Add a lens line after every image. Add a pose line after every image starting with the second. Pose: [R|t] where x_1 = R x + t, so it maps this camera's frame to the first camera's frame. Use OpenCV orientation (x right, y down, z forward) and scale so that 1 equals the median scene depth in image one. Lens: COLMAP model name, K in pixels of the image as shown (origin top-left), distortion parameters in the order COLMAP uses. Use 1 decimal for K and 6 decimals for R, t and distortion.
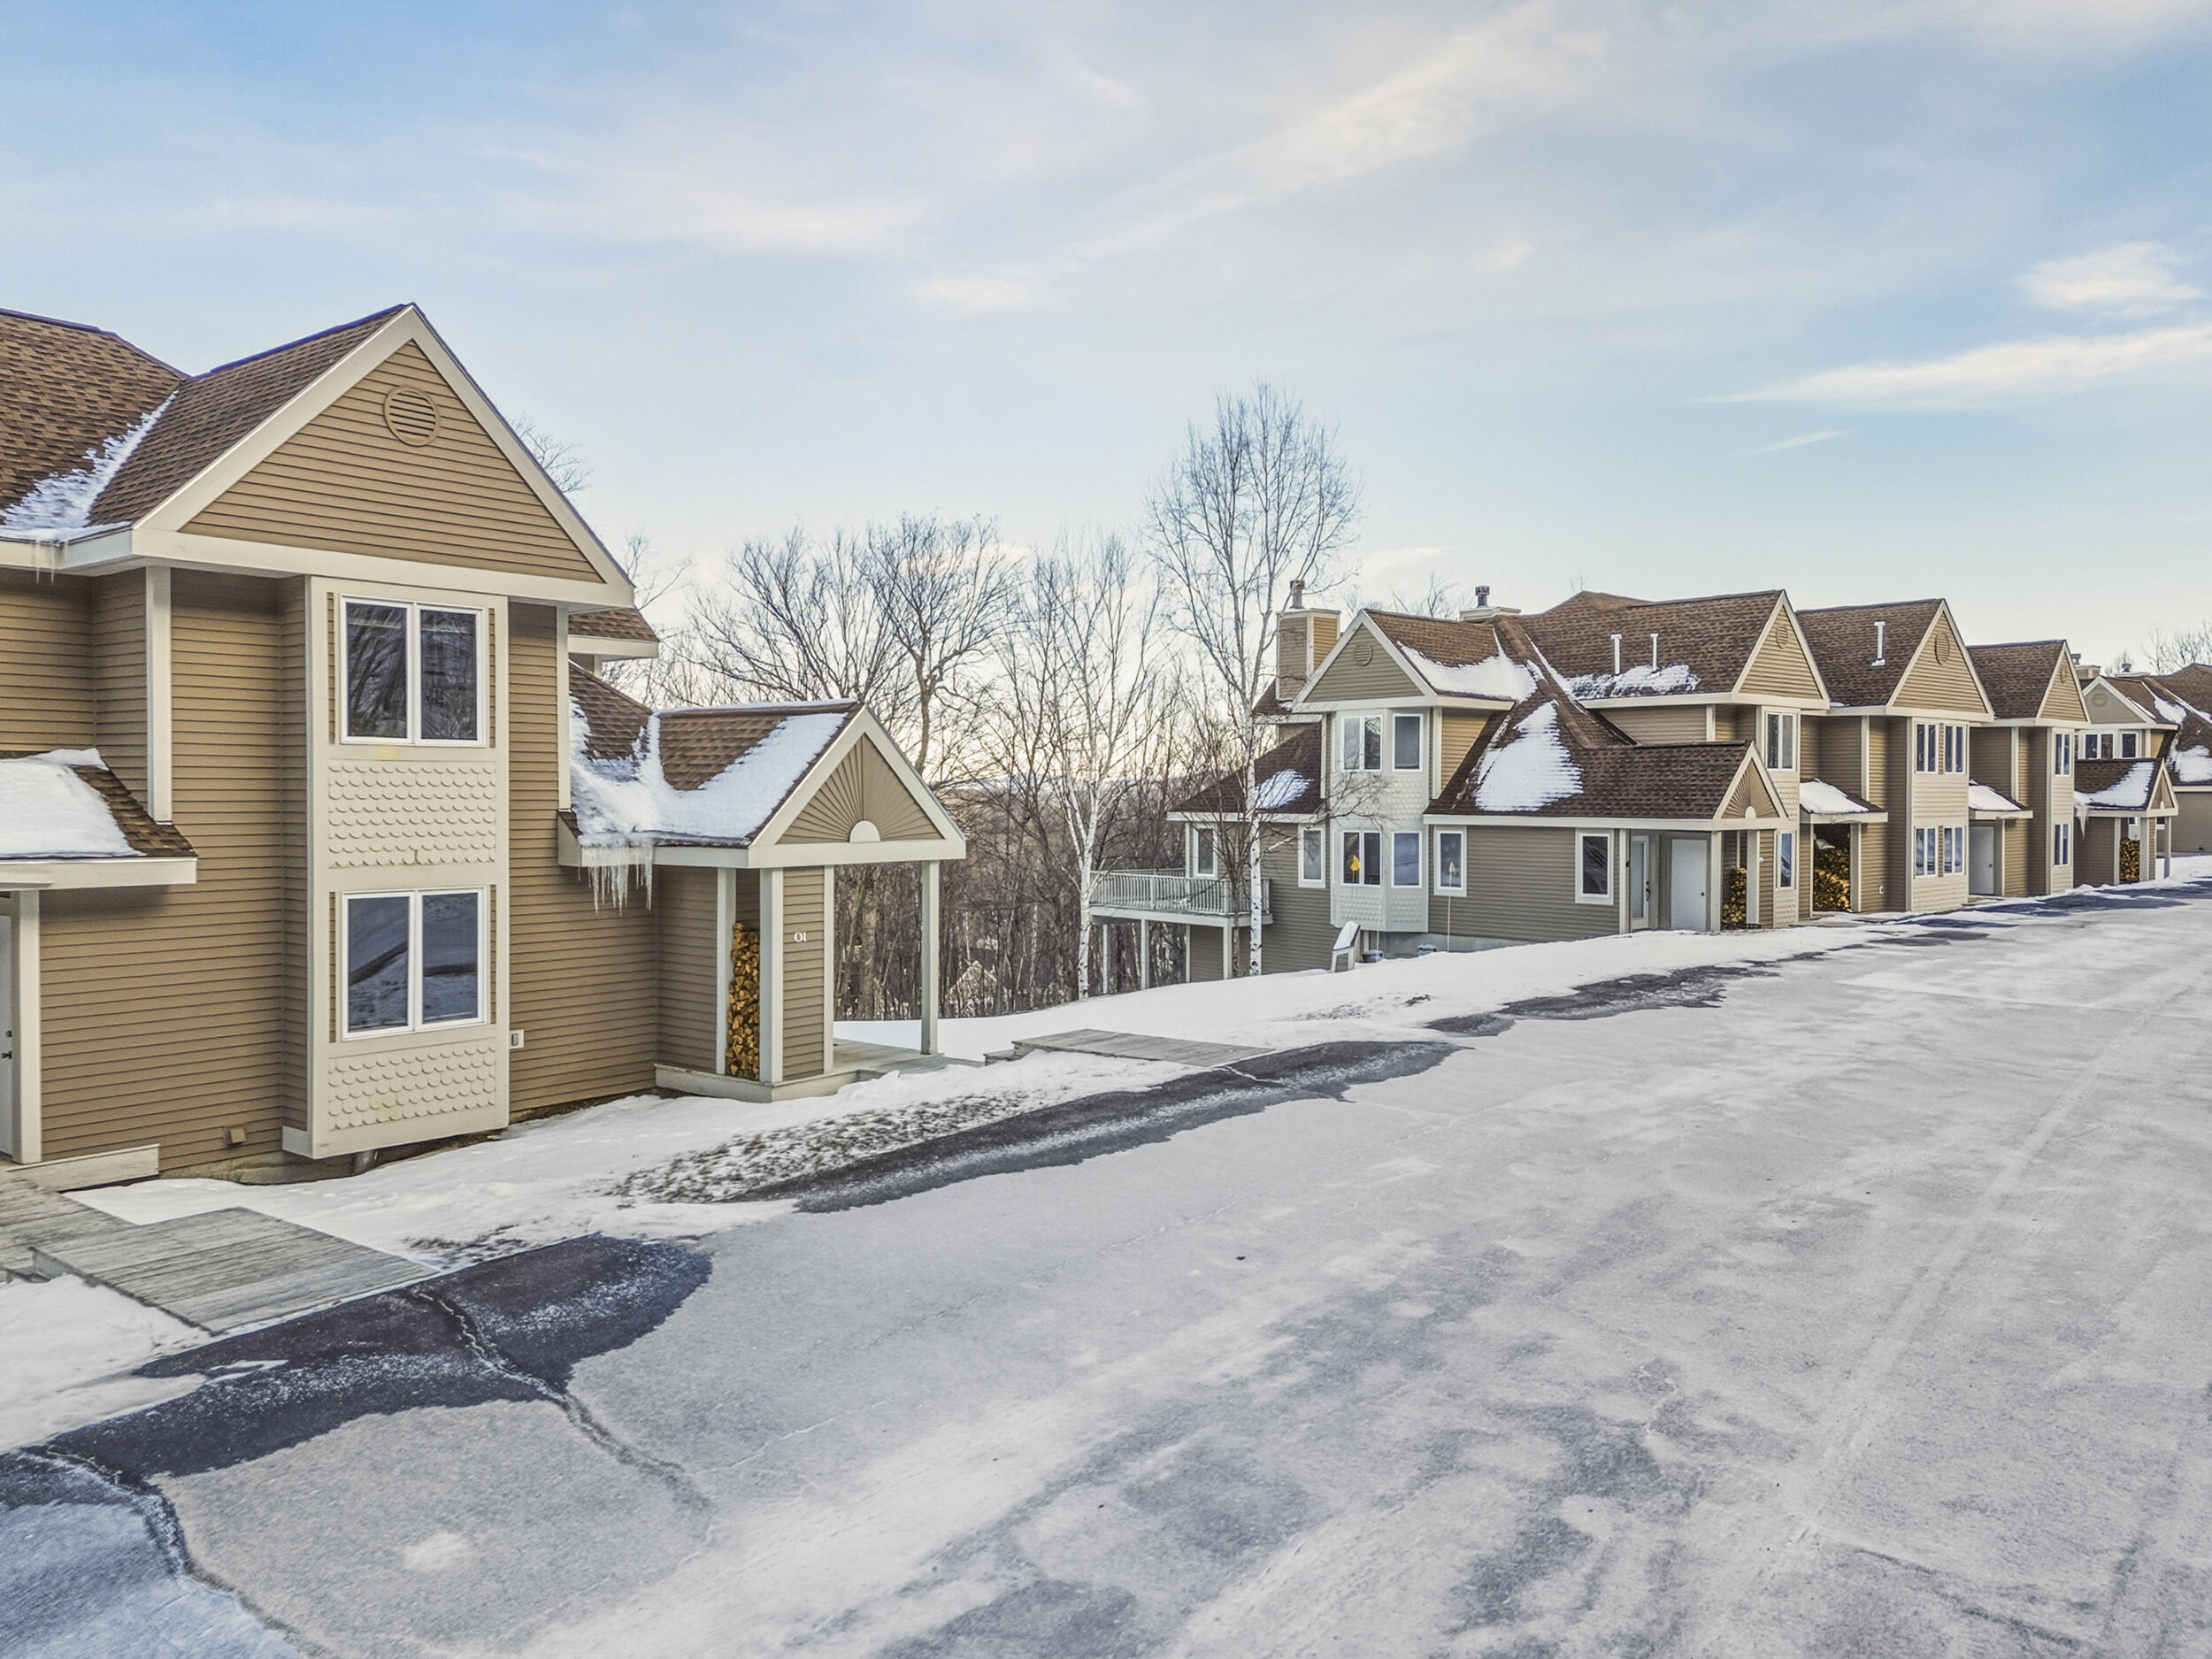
lens RADIAL K [[1635.9, 0, 1107.2], [0, 1635.9, 820.3], [0, 0, 1]] dist [0.077777, -0.070576]
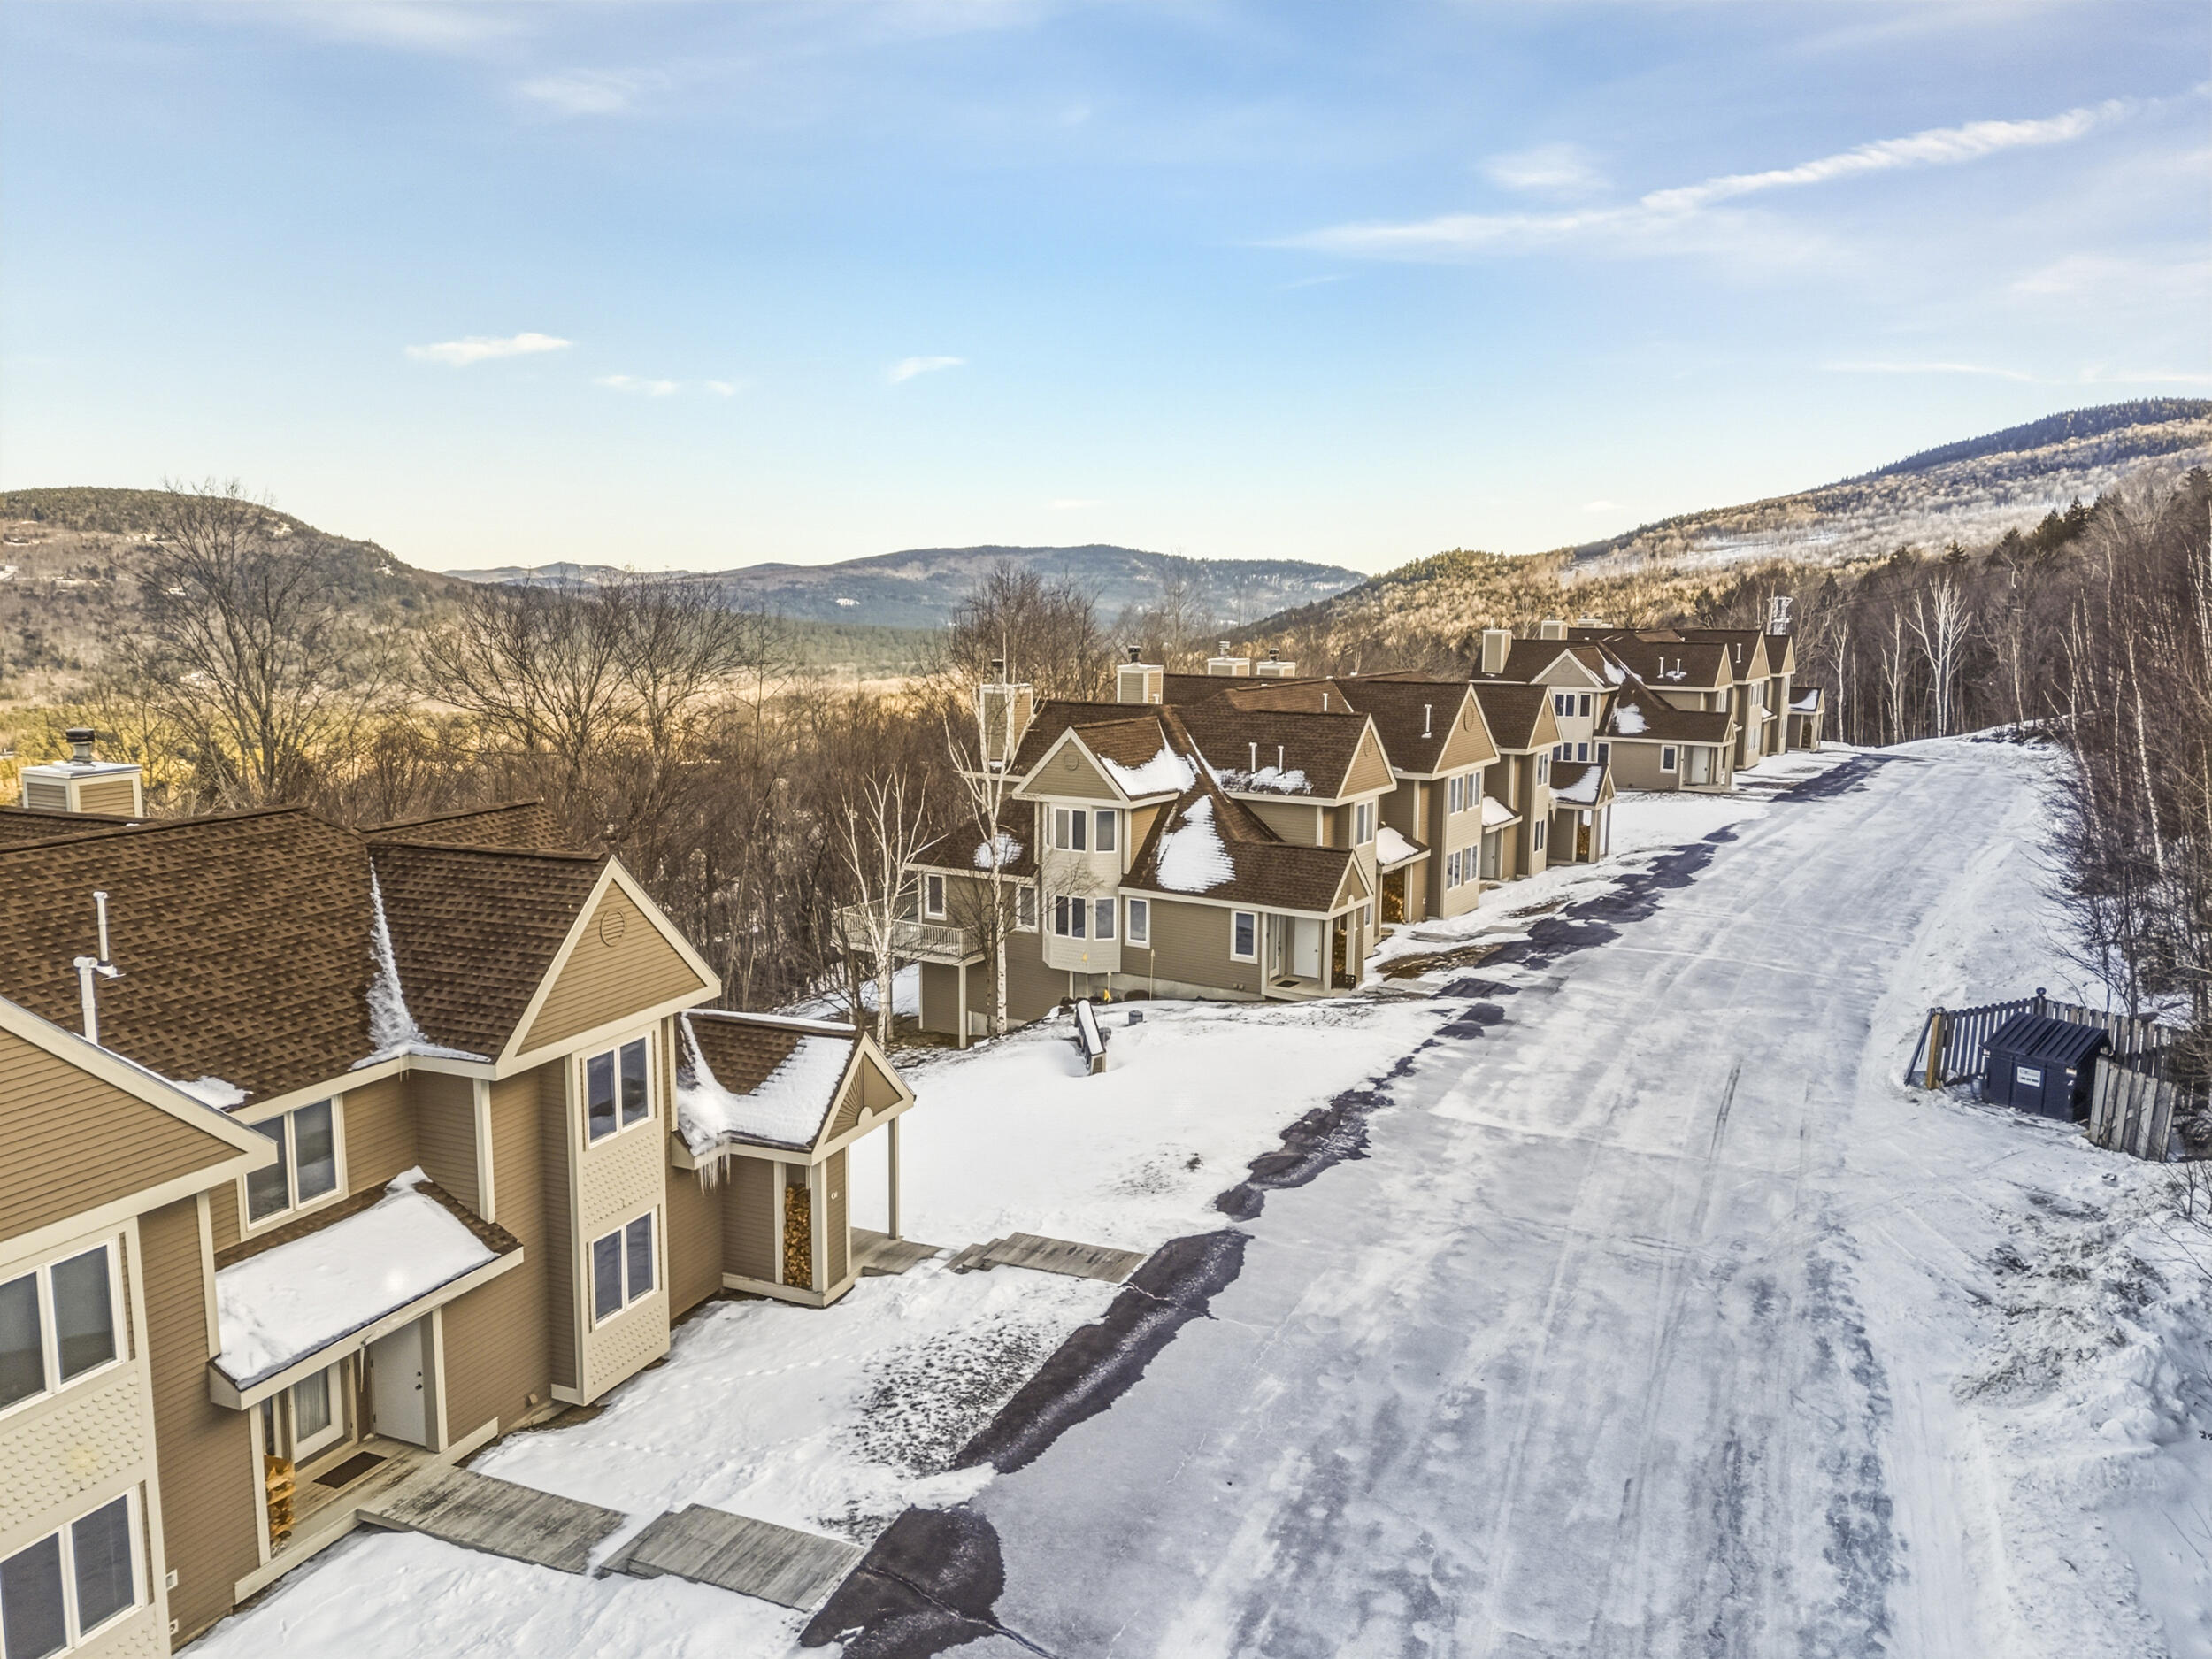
lens RADIAL K [[1619.6, 0, 1107.1], [0, 1619.6, 822.4], [0, 0, 1]] dist [0.080029, -0.073148]
pose [[0.963647, -0.035320, 0.264835, -0.385035], [0.001117, 0.991748, 0.128201, -0.545882], [-0.267178, -0.123245, 0.955734, -0.564376]]
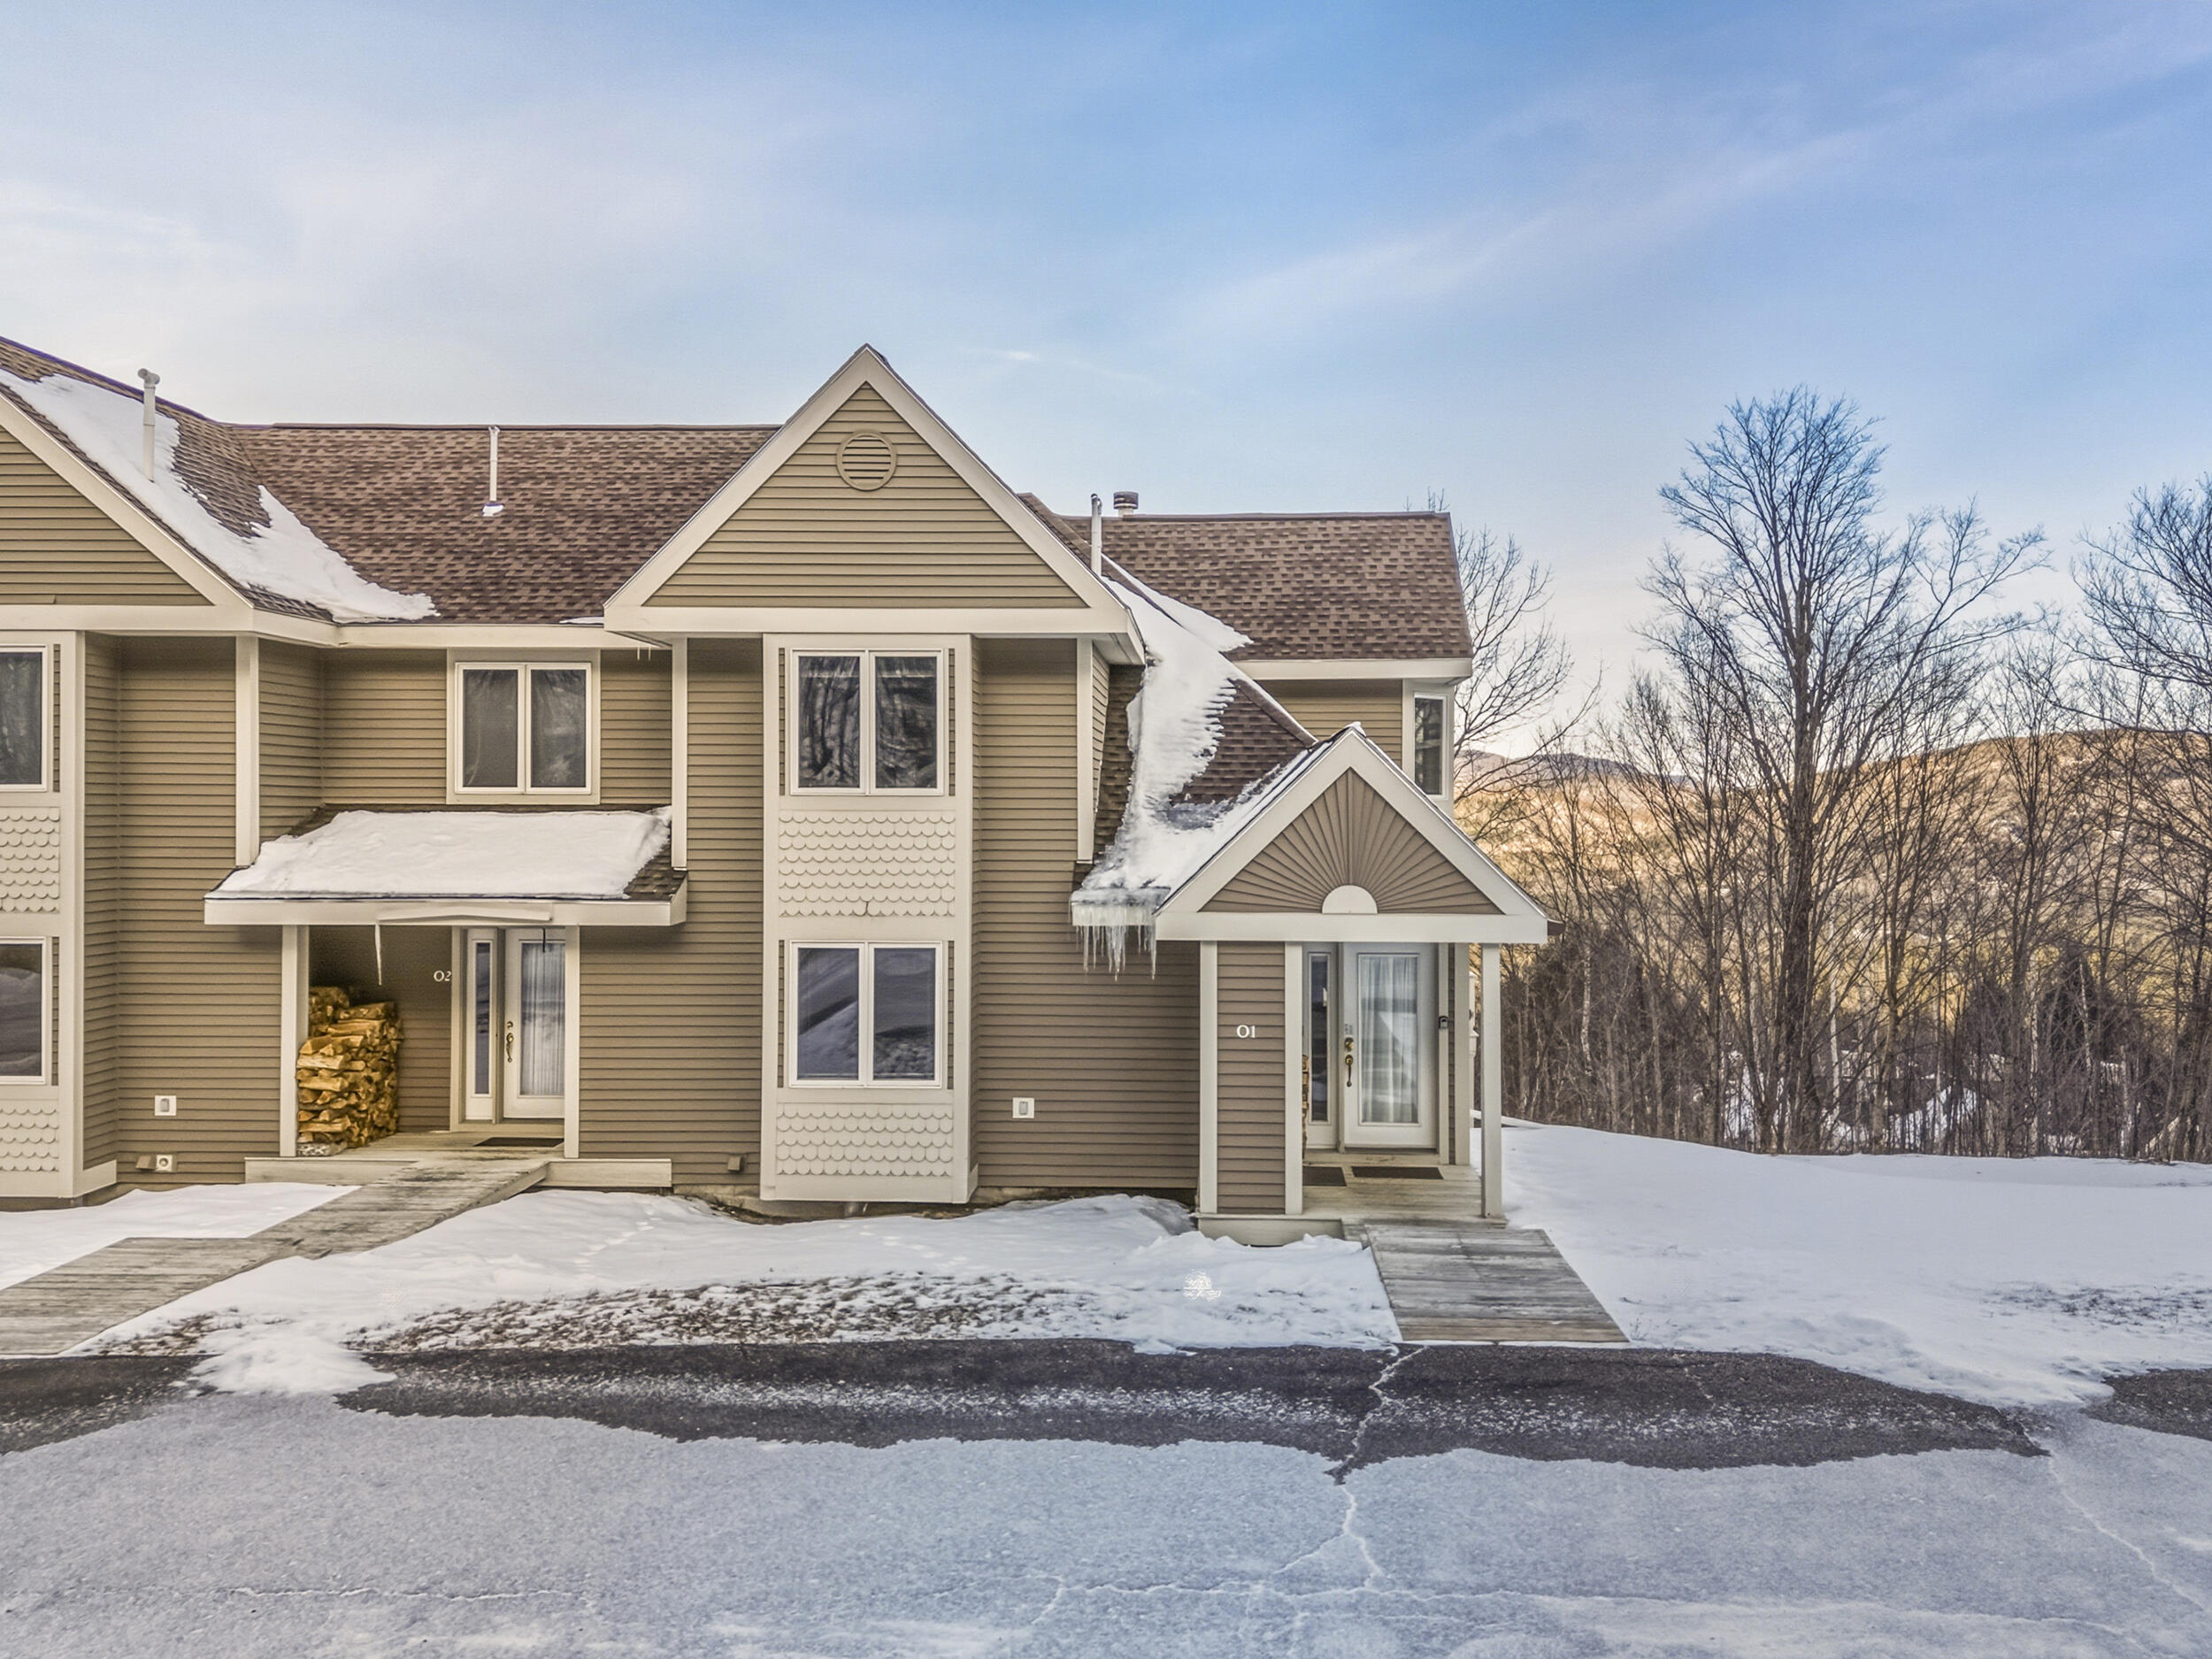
lens RADIAL K [[1642.3, 0, 1162.3], [0, 1642.3, 806.3], [0, 0, 1]] dist [0.070443, -0.051026]
pose [[0.593143, -0.000754, -0.805097, 0.485808], [-0.015552, 0.999802, -0.012394, -0.029932], [0.804947, 0.019872, 0.593014, 0.578673]]
